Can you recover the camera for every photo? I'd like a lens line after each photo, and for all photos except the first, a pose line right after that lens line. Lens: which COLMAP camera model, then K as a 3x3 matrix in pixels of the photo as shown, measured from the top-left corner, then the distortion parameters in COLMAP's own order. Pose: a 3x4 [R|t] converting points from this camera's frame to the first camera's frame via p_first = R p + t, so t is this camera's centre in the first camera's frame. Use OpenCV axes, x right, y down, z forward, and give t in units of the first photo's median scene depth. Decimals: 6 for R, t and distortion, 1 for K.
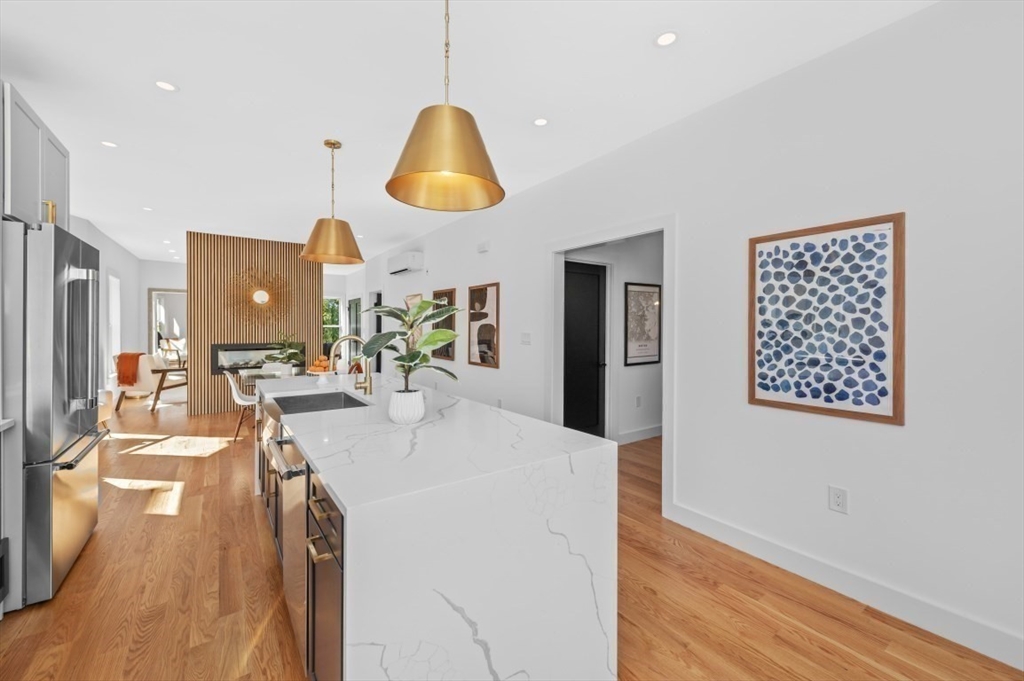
lens RADIAL K [[405.7, 0, 508.7], [0, 405.7, 334.2], [0, 0, 1]] dist [0.001639, 0.000051]
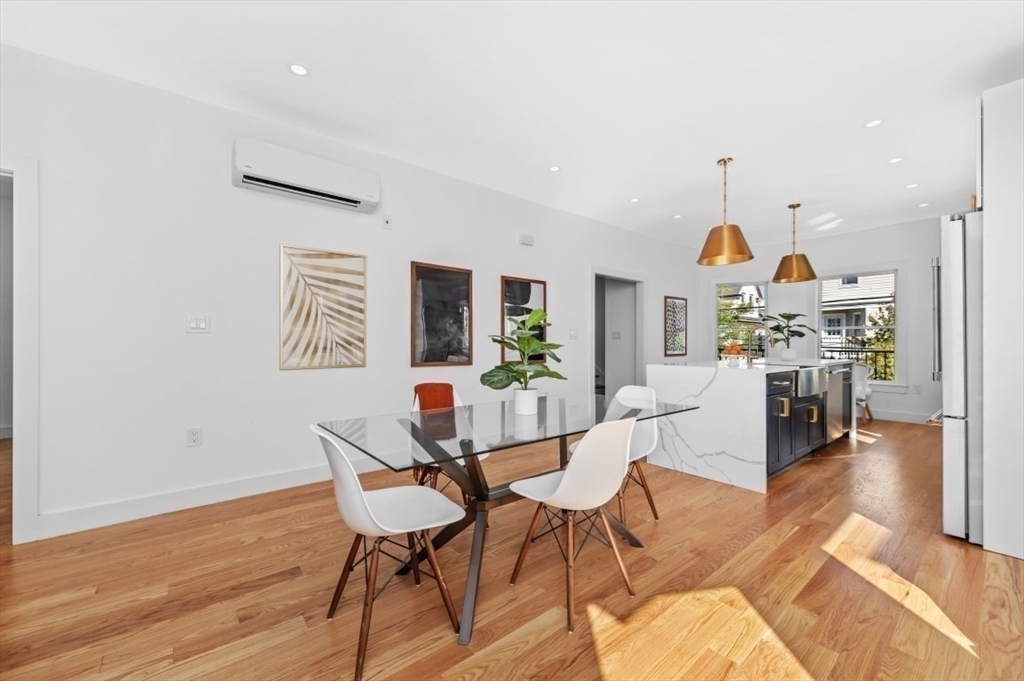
lens RADIAL K [[405.7, 0, 507.5], [0, 405.7, 339.5], [0, 0, 1]] dist [0.001639, 0.000051]
pose [[-0.064223, -0.001915, 0.997934, -1.044082], [0.011101, 0.999935, 0.002633, 0.019283], [-0.997874, 0.011247, -0.064197, 1.134557]]
